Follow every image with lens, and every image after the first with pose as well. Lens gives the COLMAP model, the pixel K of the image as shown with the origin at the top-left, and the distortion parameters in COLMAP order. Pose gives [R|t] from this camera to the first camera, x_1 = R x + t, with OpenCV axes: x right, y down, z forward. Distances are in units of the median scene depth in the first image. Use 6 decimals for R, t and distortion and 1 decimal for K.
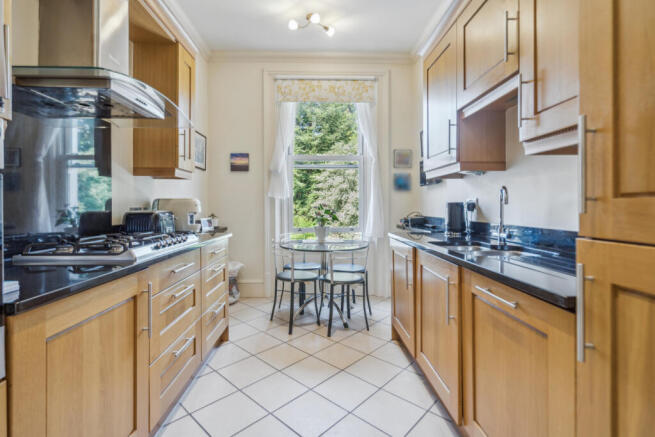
lens RADIAL K [[299.7, 0, 324.7], [0, 299.7, 207.6], [0, 0, 1]] dist [-0.012024, 0.002012]
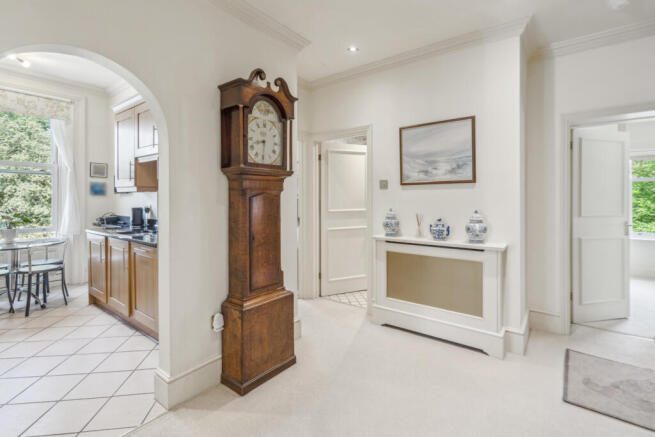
lens RADIAL K [[299.7, 0, 324.7], [0, 299.7, 202.1], [0, 0, 1]] dist [-0.012024, 0.002012]
pose [[0.622840, -0.002145, 0.782347, -0.179752], [-0.001500, 0.999991, 0.003936, -0.050079], [-0.782348, -0.003625, 0.622831, -0.742026]]
